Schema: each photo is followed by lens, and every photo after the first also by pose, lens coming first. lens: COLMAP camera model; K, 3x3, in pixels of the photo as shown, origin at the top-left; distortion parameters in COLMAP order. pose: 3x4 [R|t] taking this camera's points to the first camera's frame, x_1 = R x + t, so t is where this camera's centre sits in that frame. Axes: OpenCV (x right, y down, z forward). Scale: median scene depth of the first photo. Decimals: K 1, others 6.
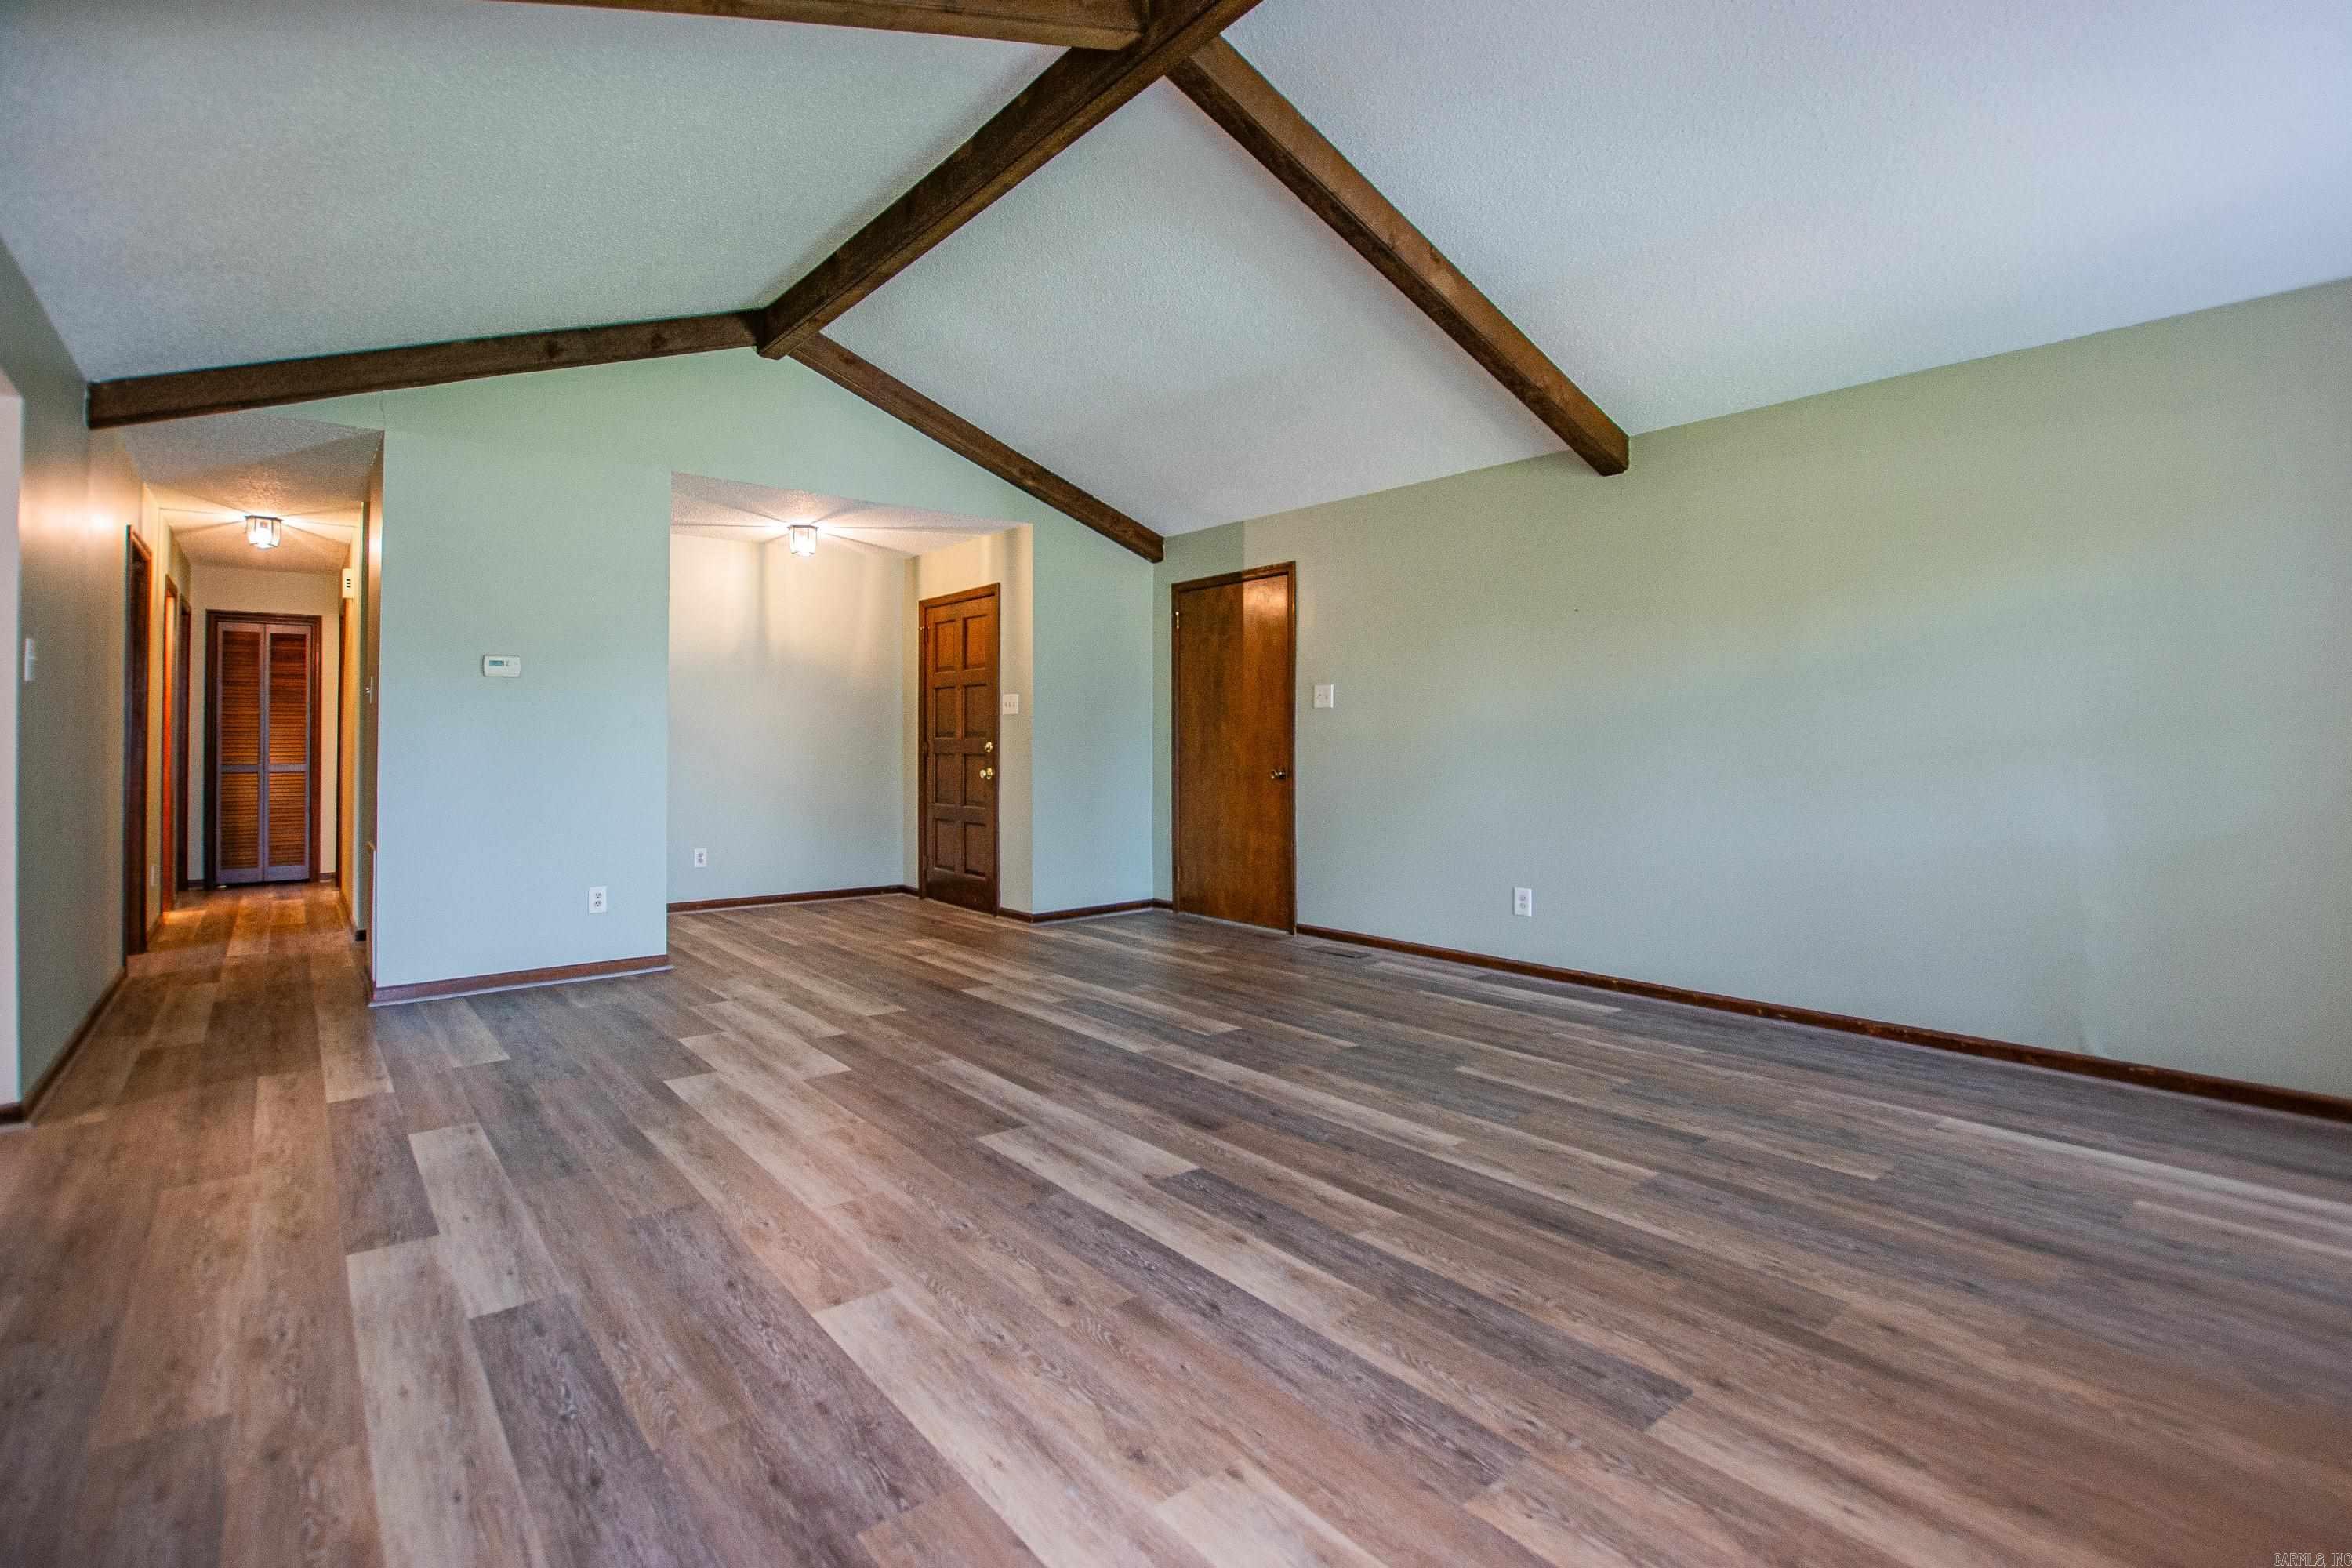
lens RADIAL K [[1098.6, 0, 1077.9], [0, 1098.6, 710.3], [0, 0, 1]] dist [-0.031441, -0.000289]
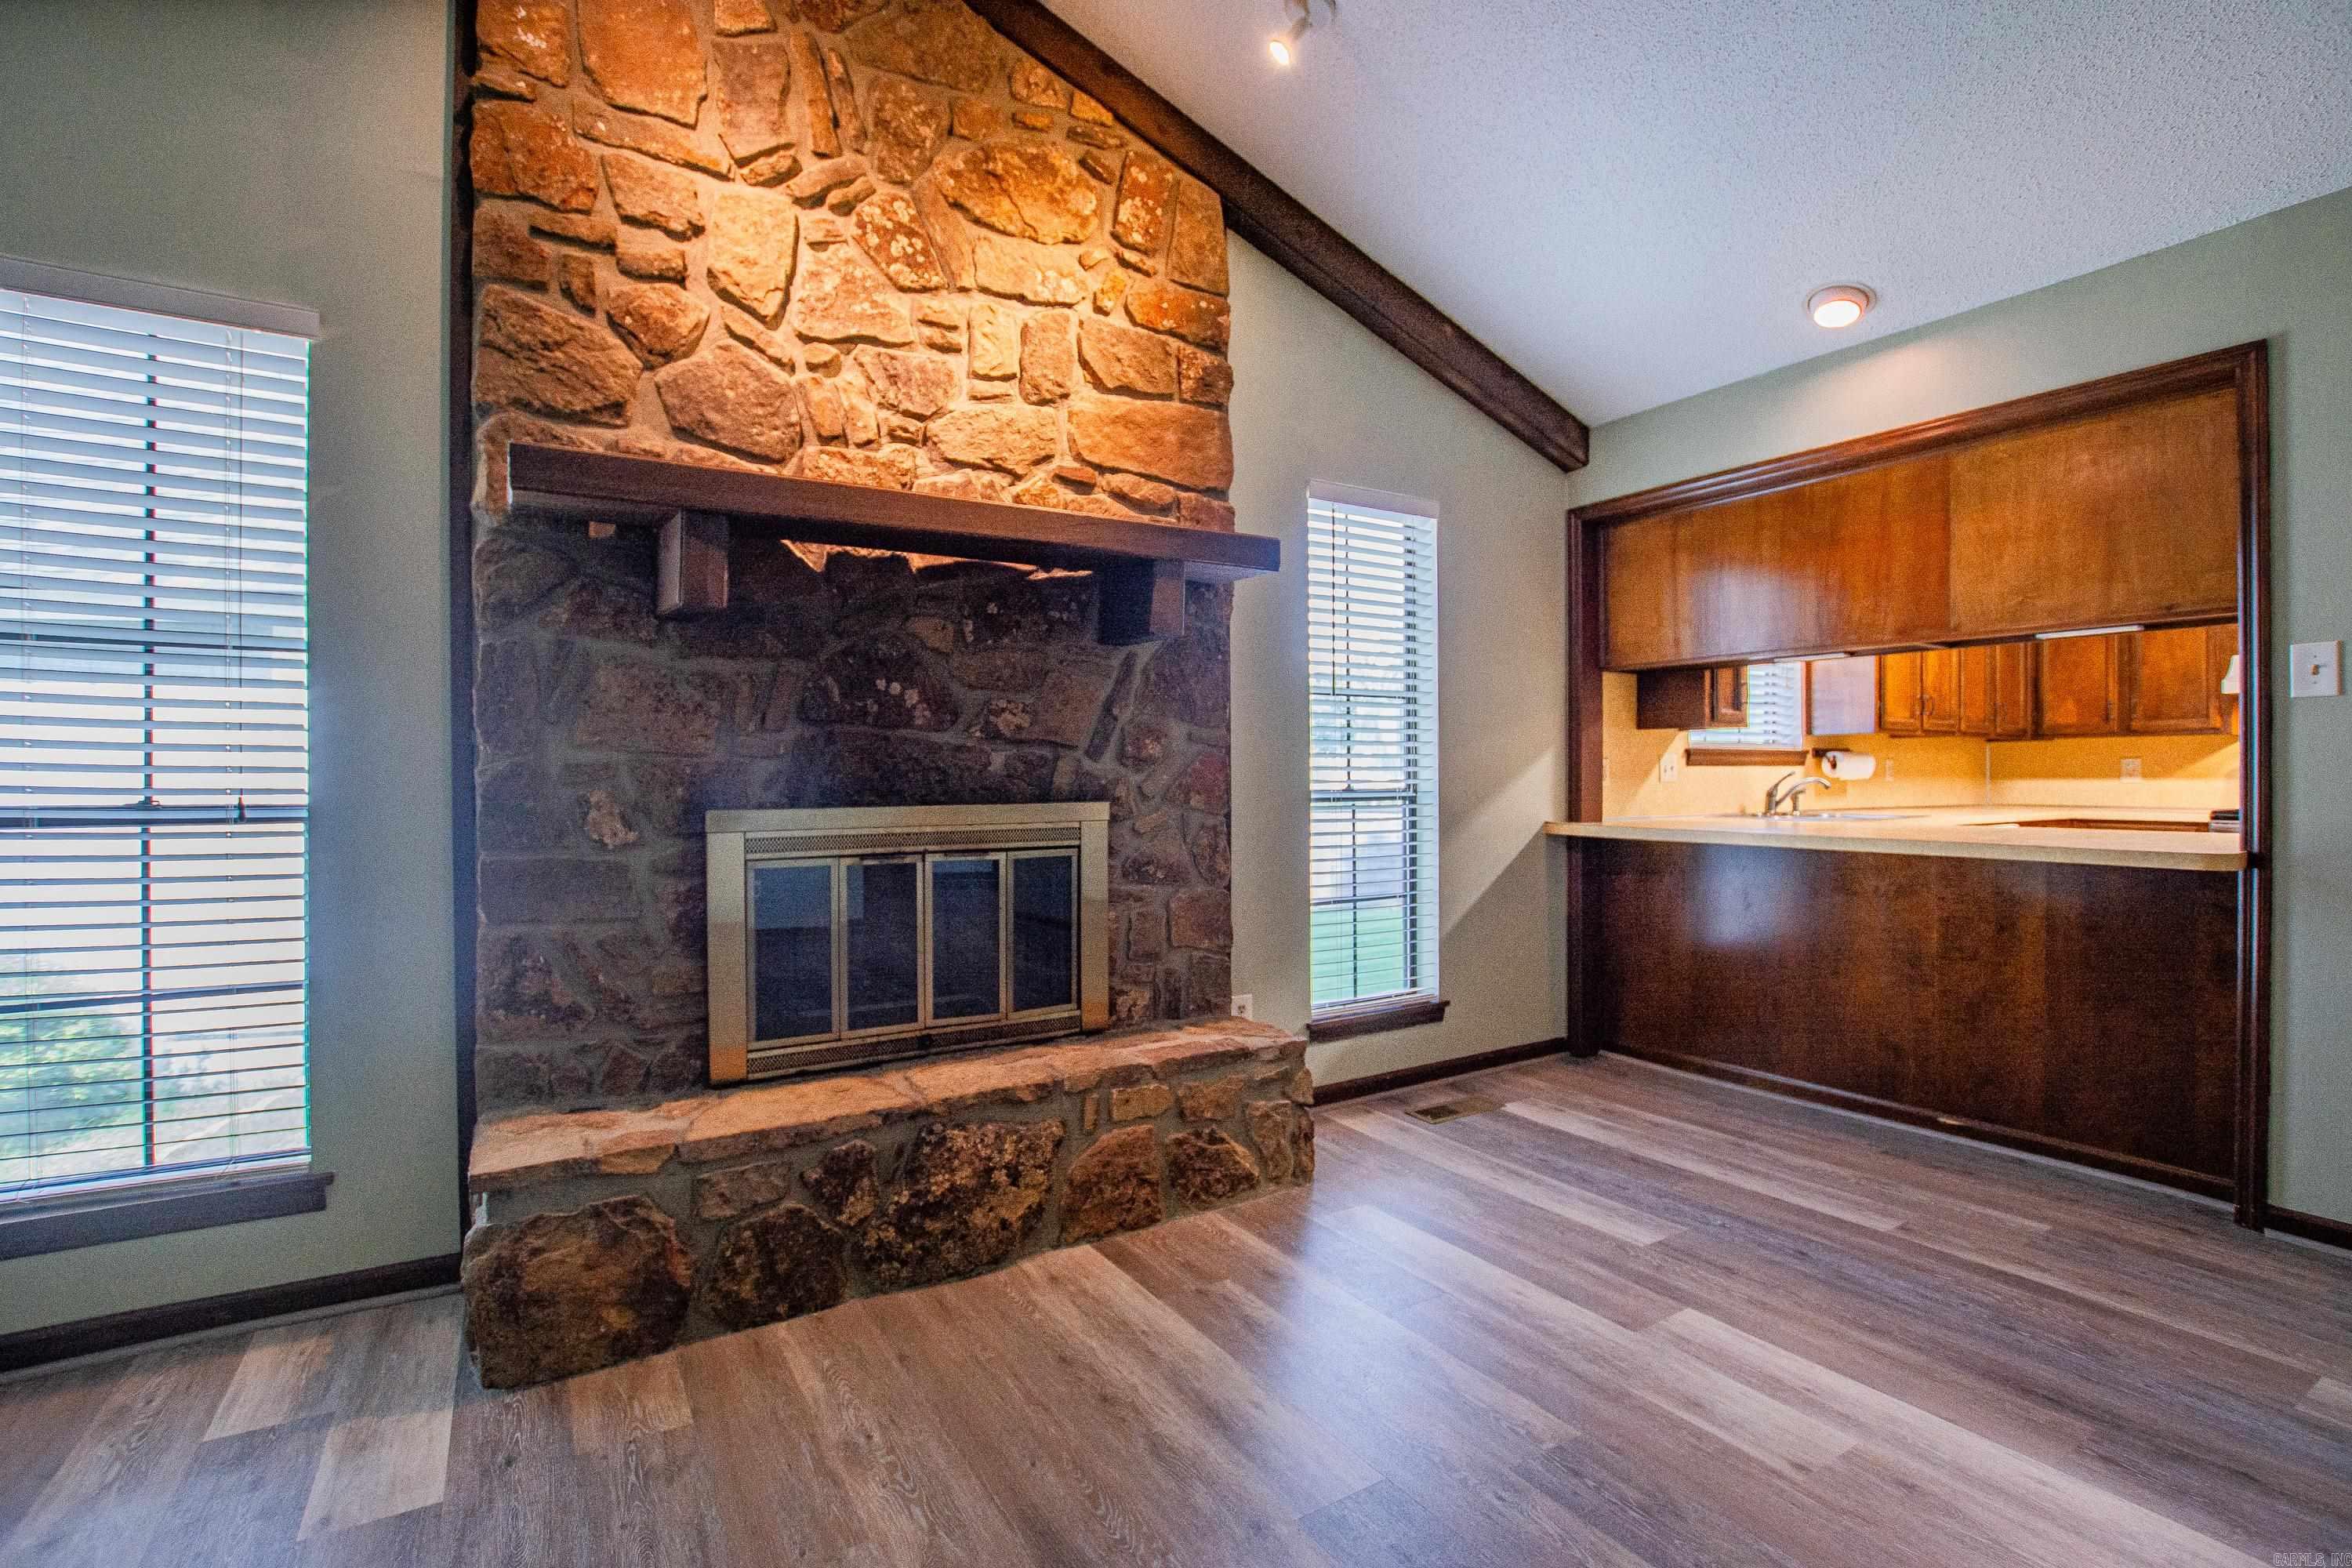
lens RADIAL K [[1066.5, 0, 1176.0], [0, 1066.5, 784.0], [0, 0, 1]] dist [-0.033206, 0.000255]
pose [[-0.996450, 0.006773, 0.083919, 0.151439], [0.005035, 0.999769, -0.020904, 0.013808], [-0.084042, -0.020407, -0.996253, 0.474283]]
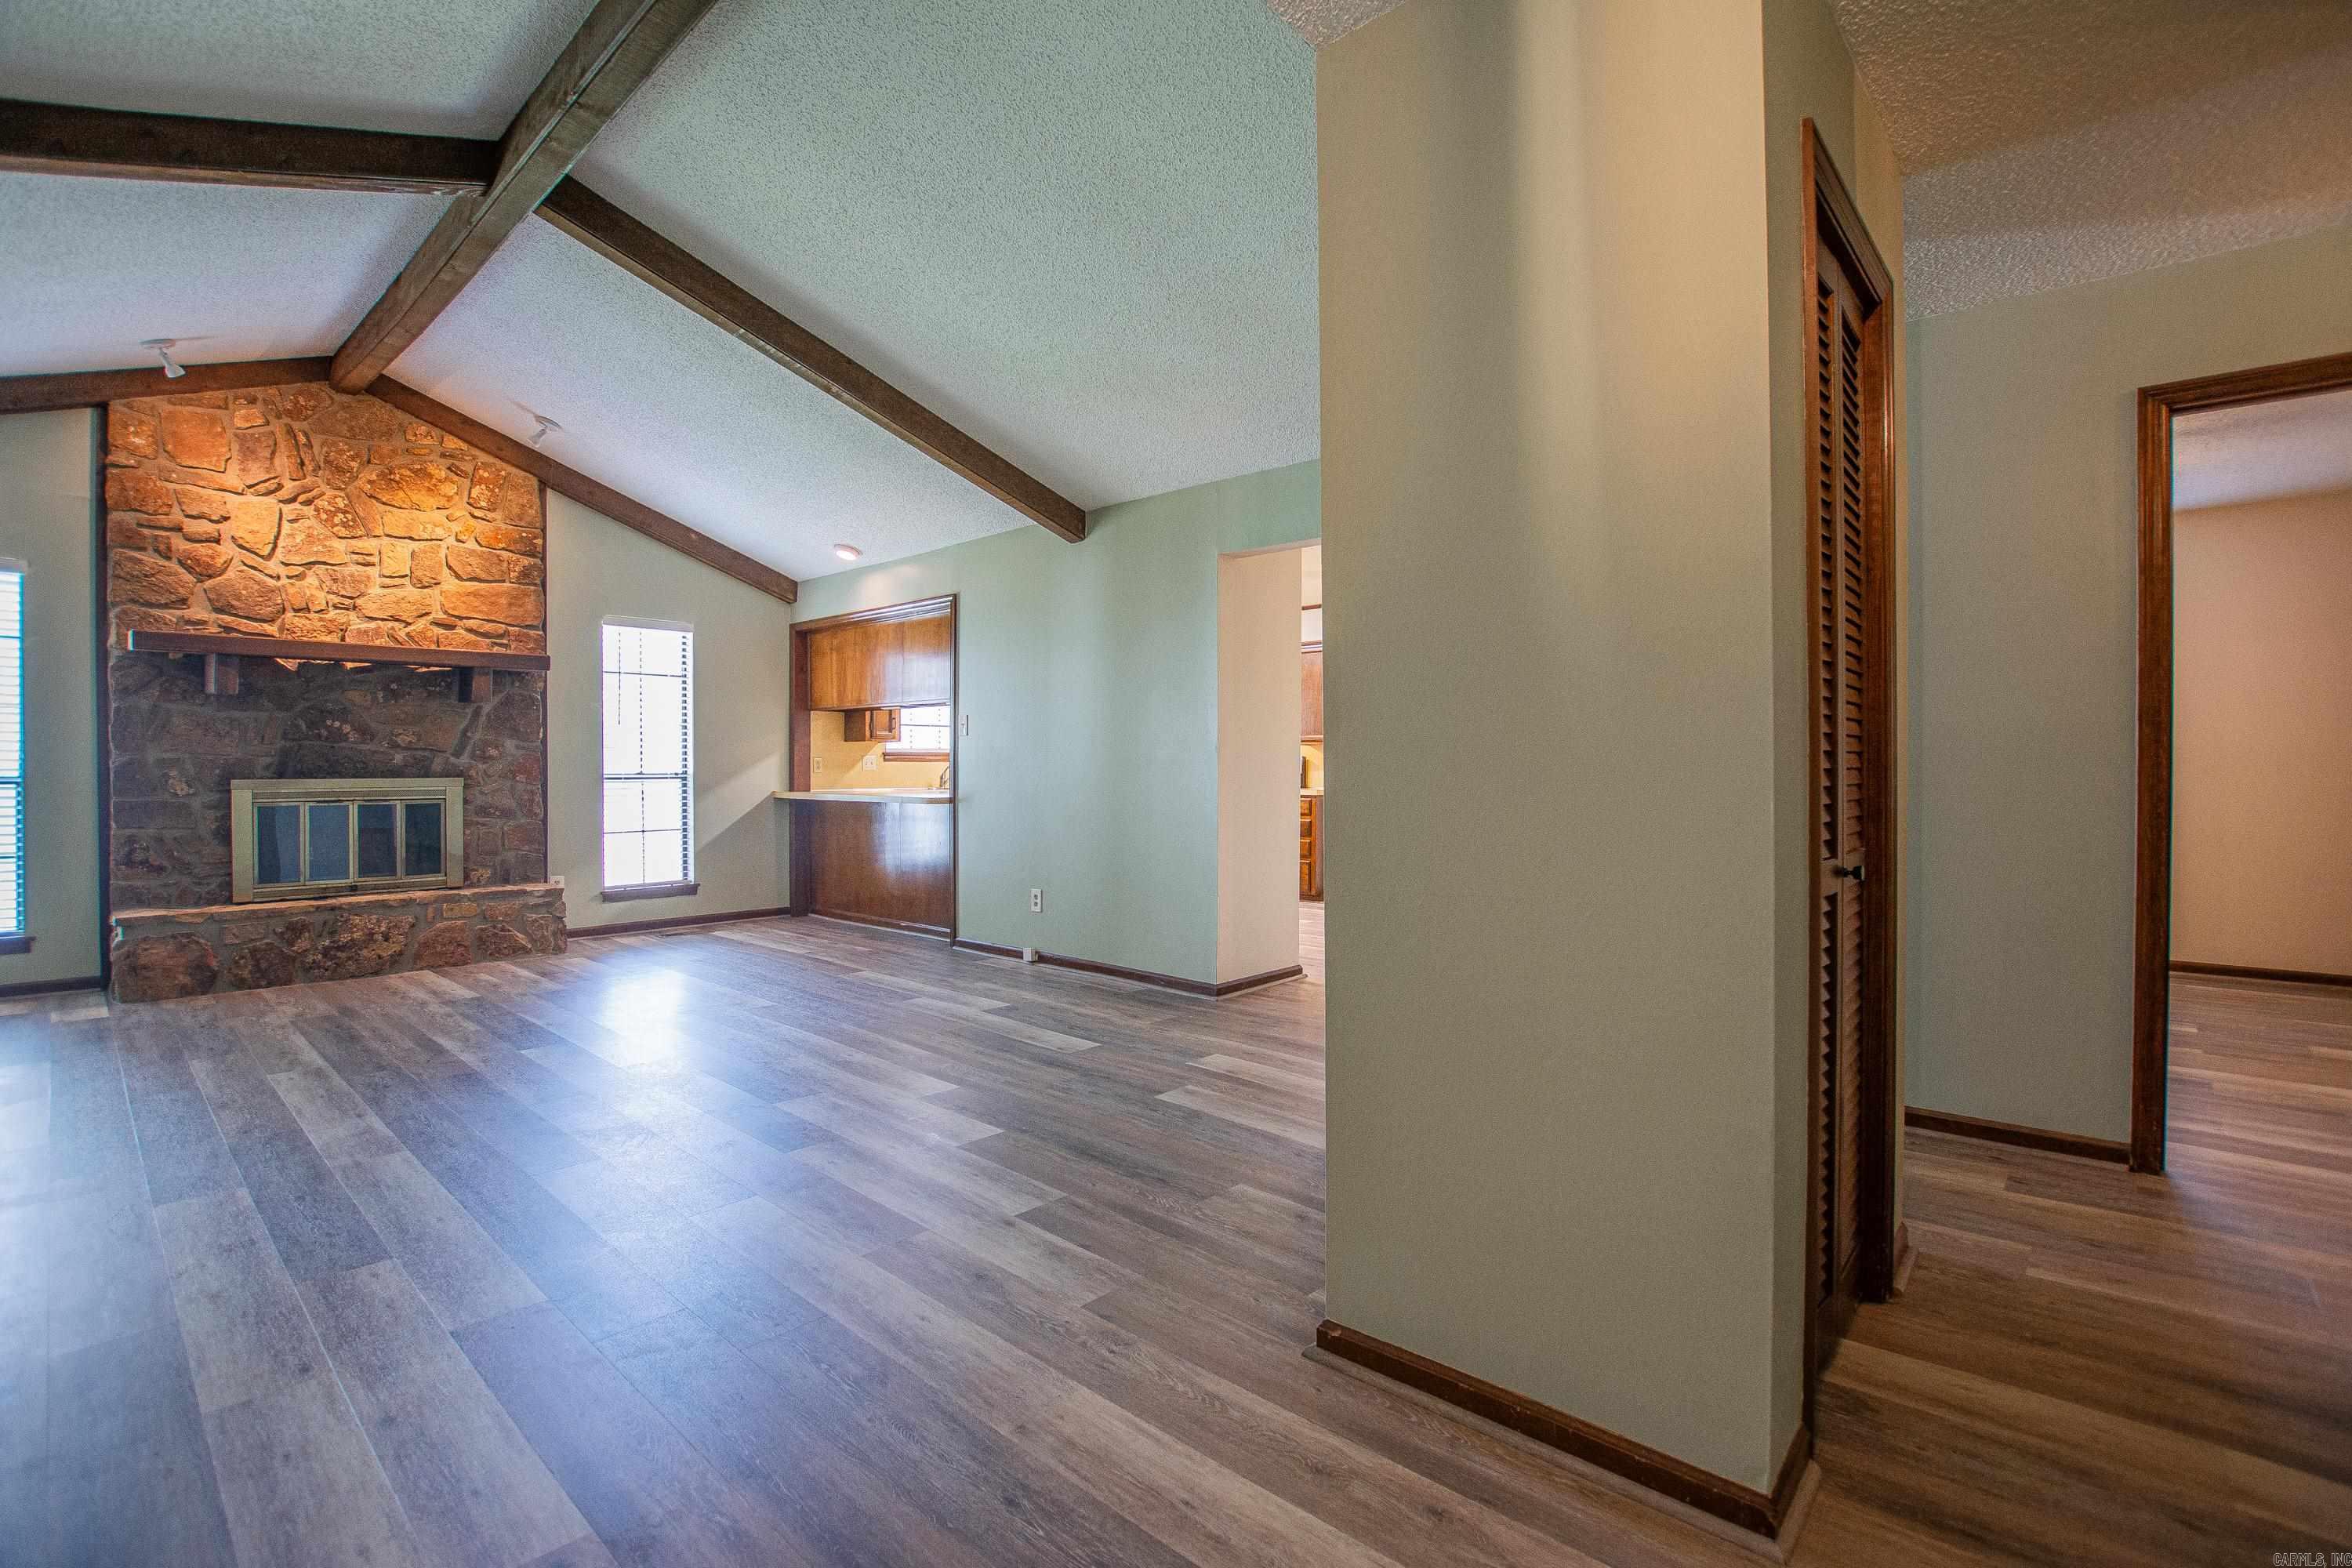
lens RADIAL K [[1056.5, 0, 1187.5], [0, 1056.5, 779.0], [0, 0, 1]] dist [-0.030789, 0.000594]
pose [[-0.979079, 0.005016, -0.203419, -0.196108], [0.008423, 0.999838, -0.015885, 0.031565], [0.203307, -0.017266, -0.978963, 1.017537]]
